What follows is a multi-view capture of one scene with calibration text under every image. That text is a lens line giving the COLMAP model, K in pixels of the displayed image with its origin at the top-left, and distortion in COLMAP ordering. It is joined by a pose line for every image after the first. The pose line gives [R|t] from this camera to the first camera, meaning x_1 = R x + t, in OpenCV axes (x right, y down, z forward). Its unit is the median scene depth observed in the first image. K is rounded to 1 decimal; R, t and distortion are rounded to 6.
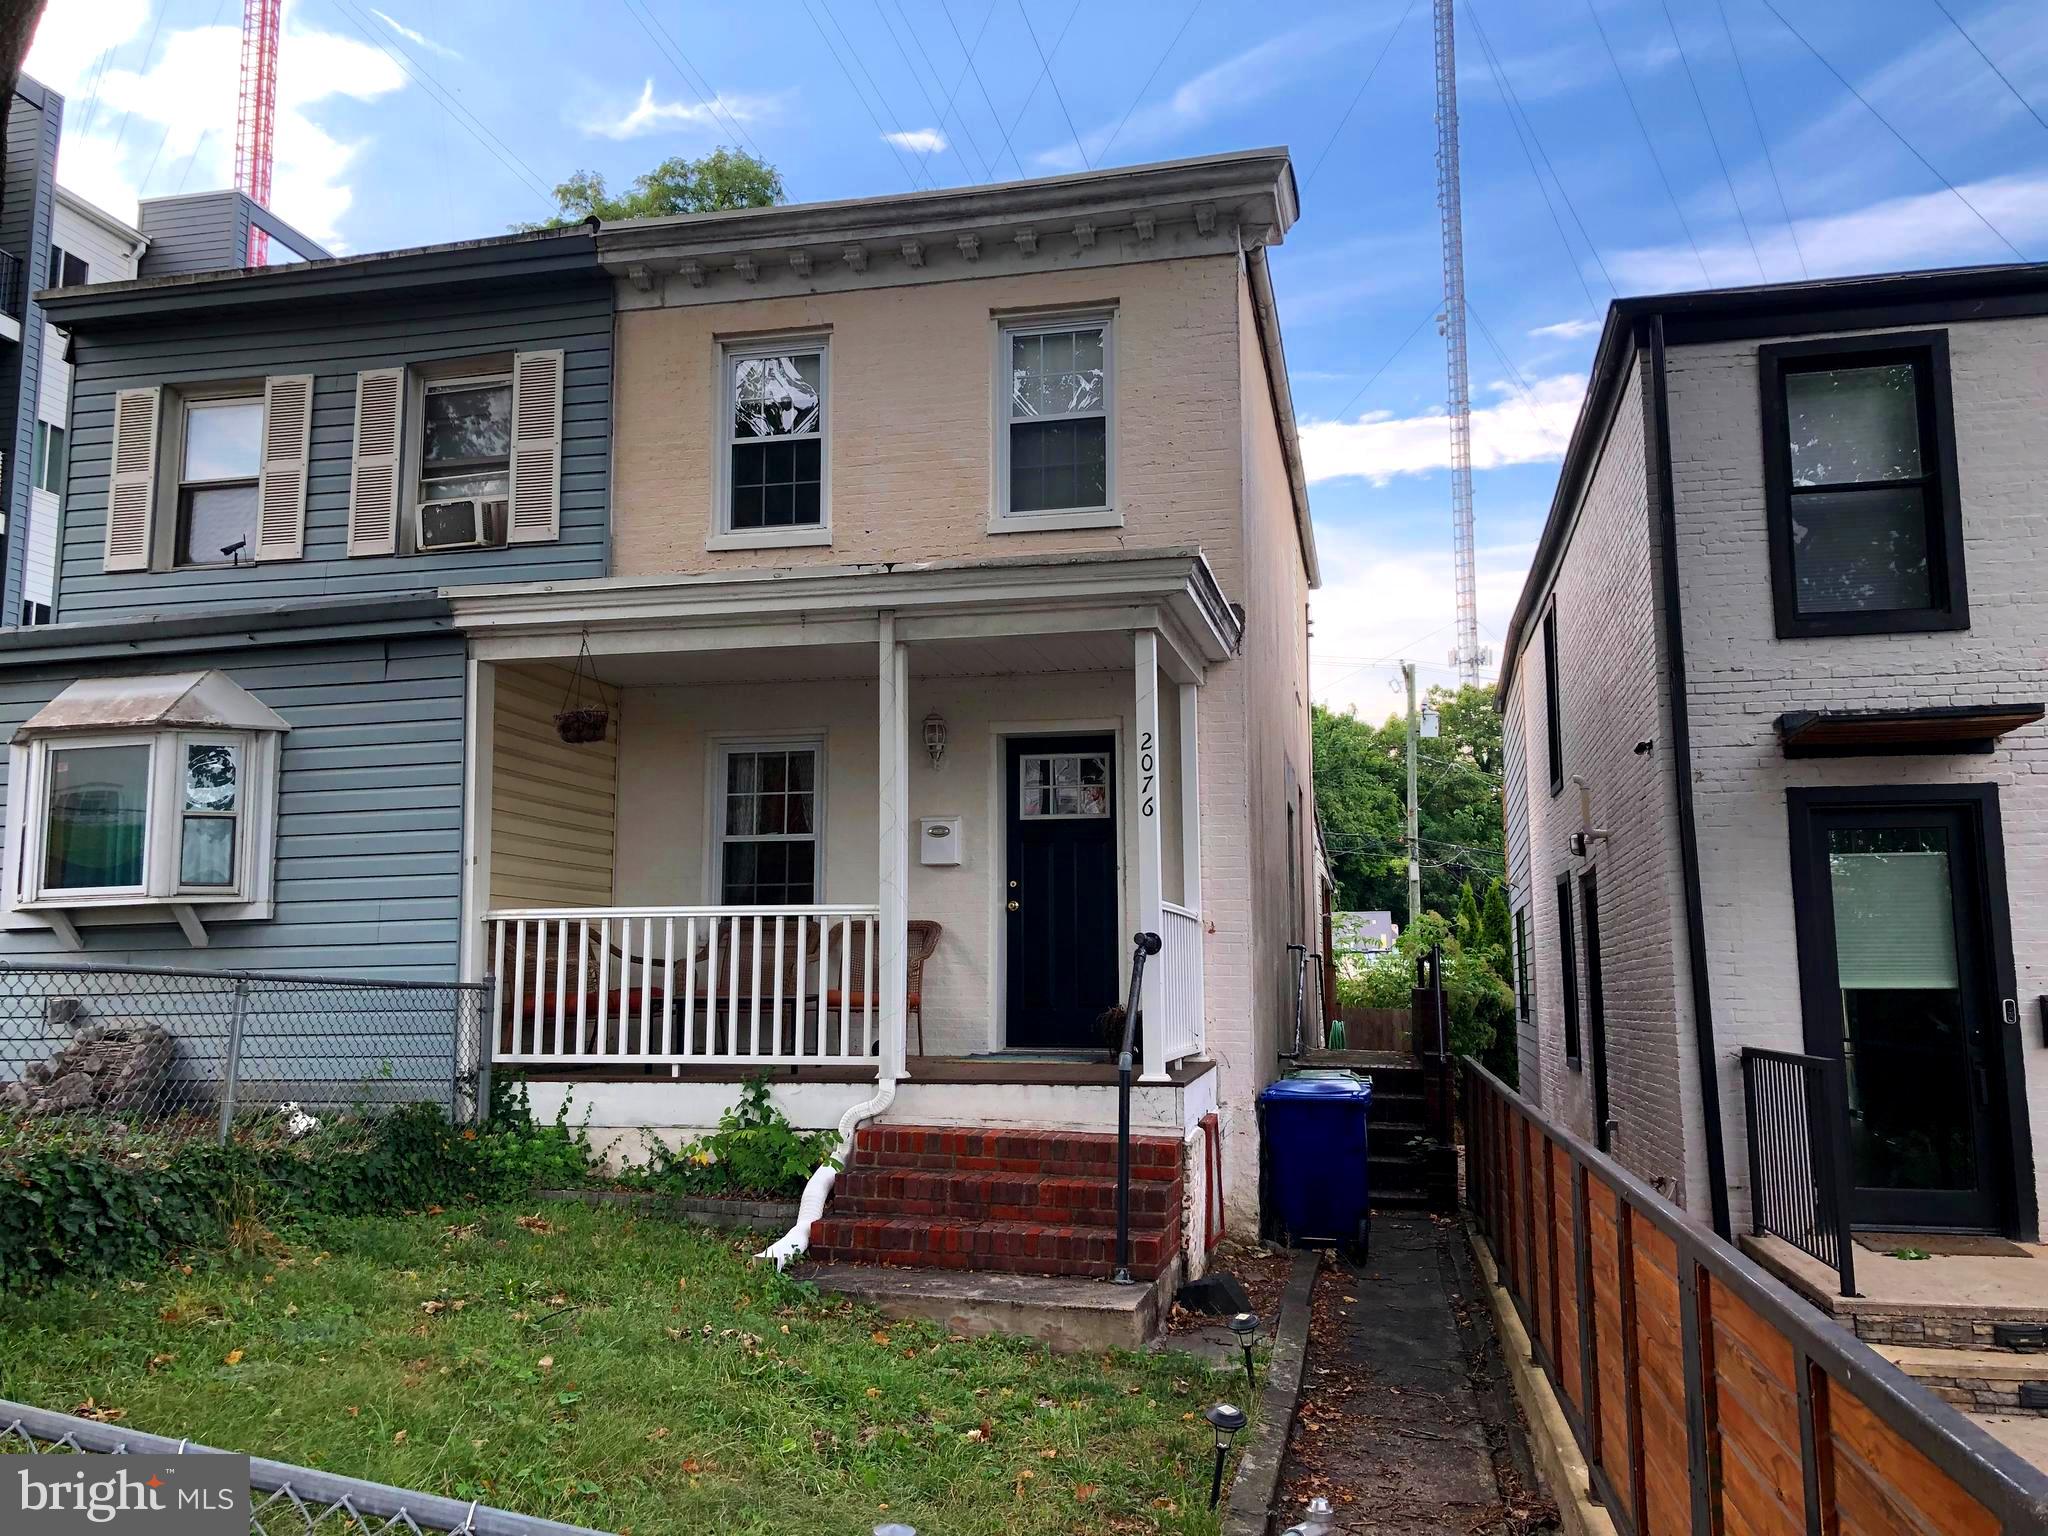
lens RADIAL K [[1547.8, 0, 1024.0], [0, 1547.8, 768.0], [0, 0, 1]] dist [0.058145, -0.089513]
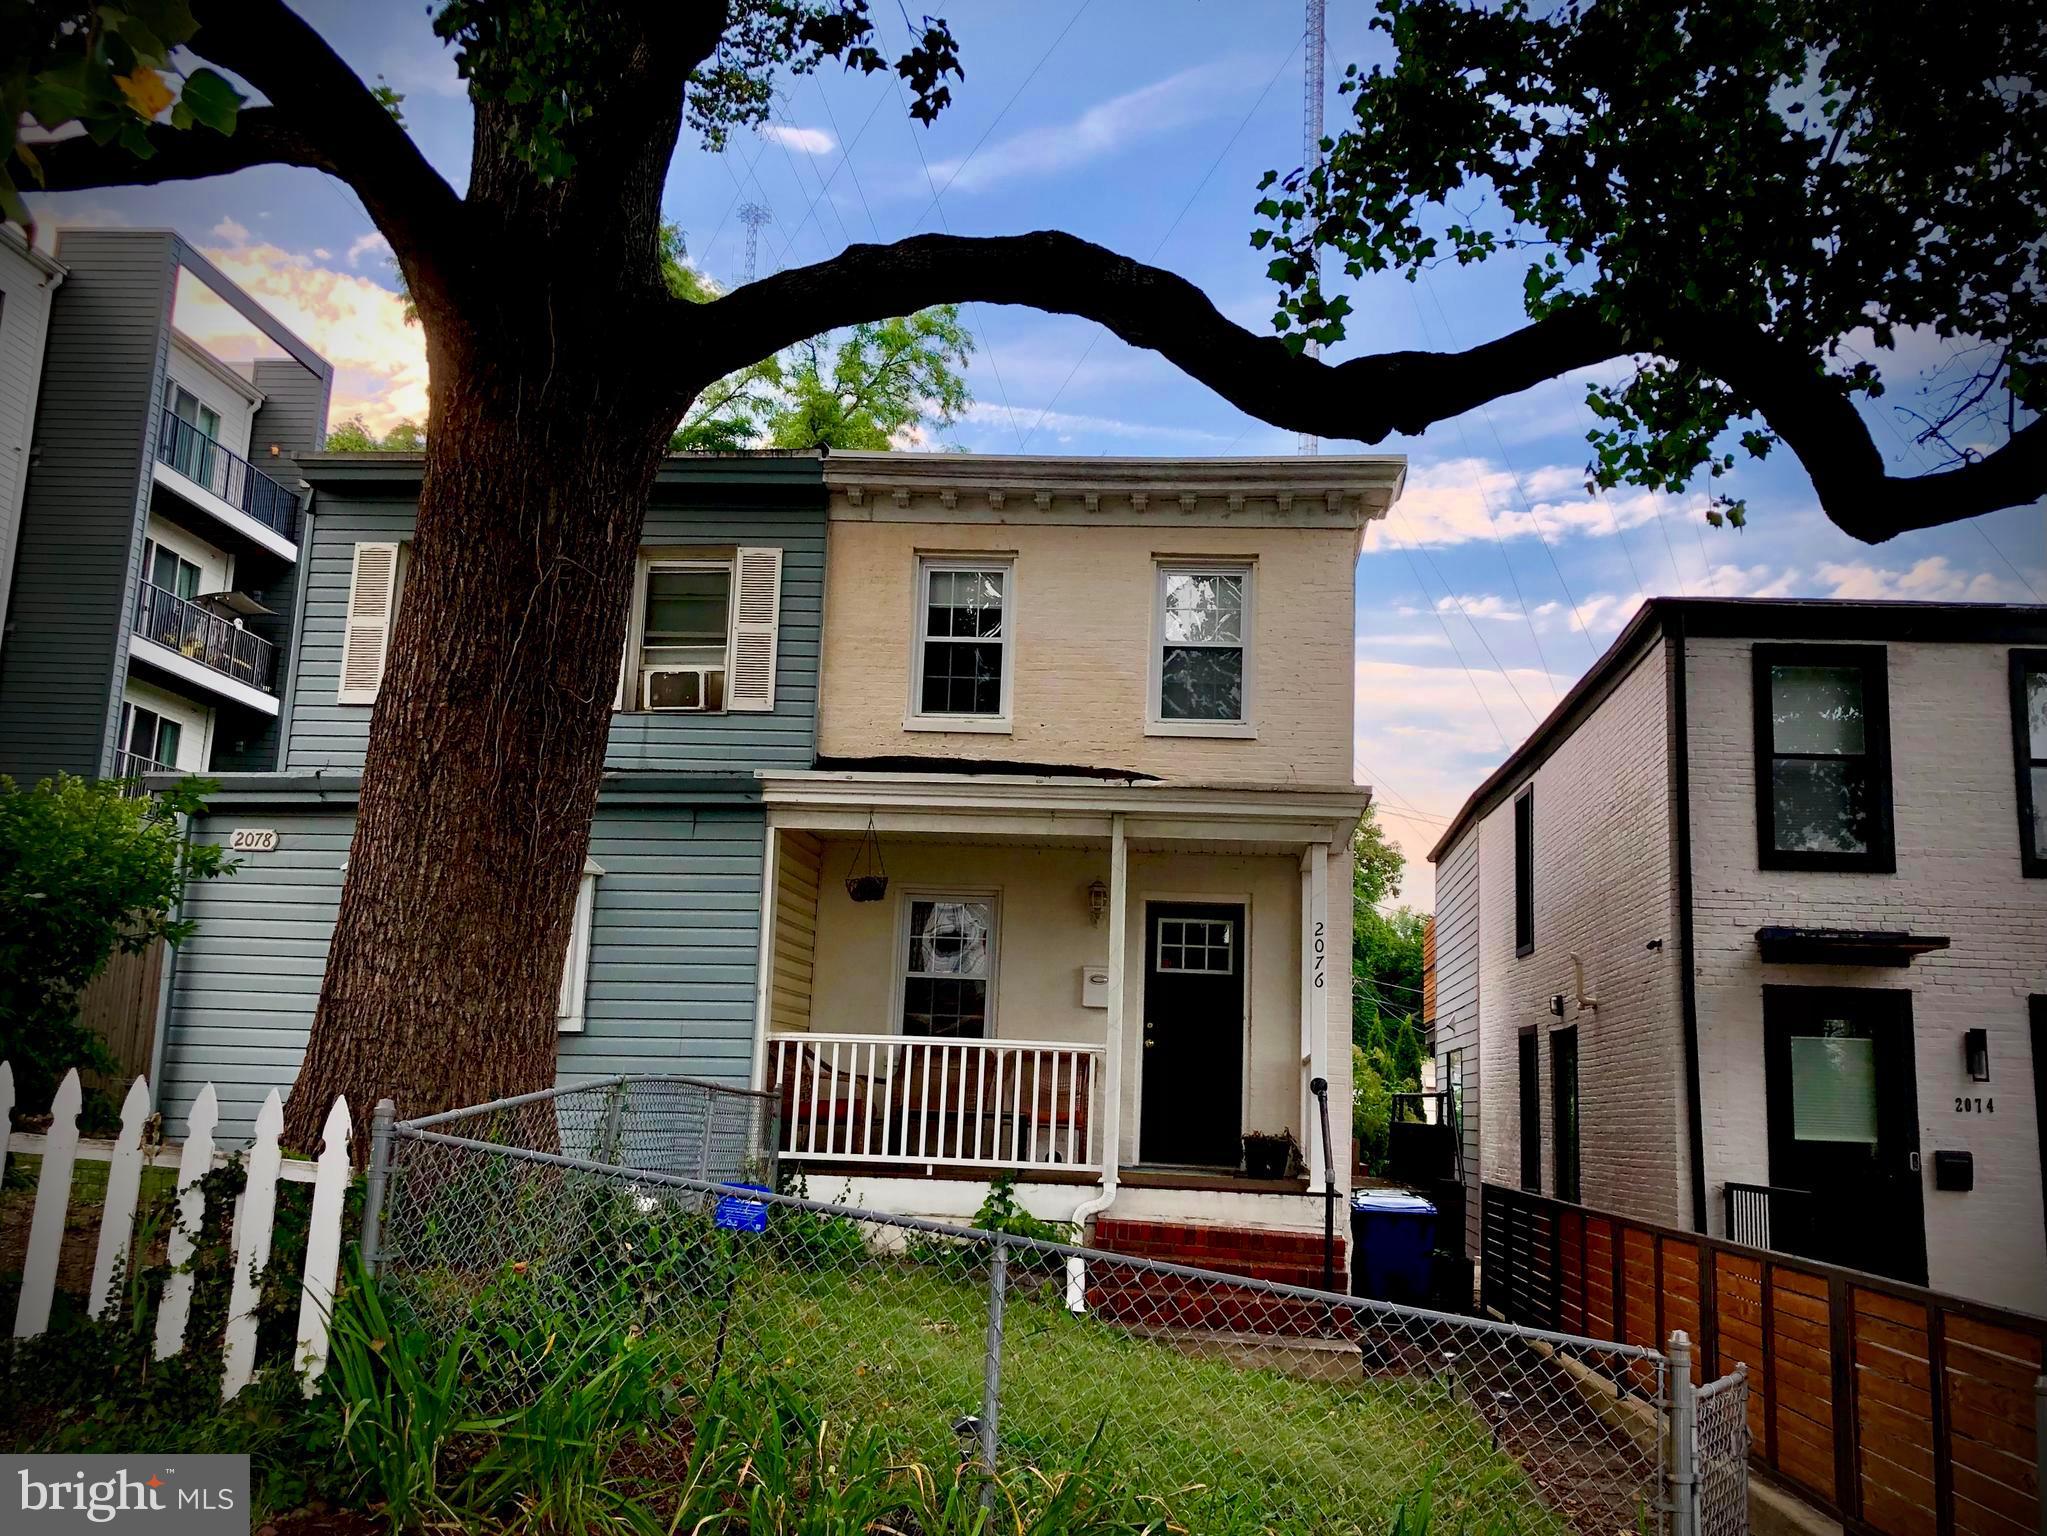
lens RADIAL K [[1745.9, 0, 1023.5], [0, 1745.9, 768.0], [0, 0, 1]] dist [0.132574, -0.337378]
pose [[0.989020, 0.065299, 0.132574, -0.330766], [-0.059318, 0.997057, -0.048575, -0.058710], [-0.135355, 0.040177, 0.989982, -0.390179]]
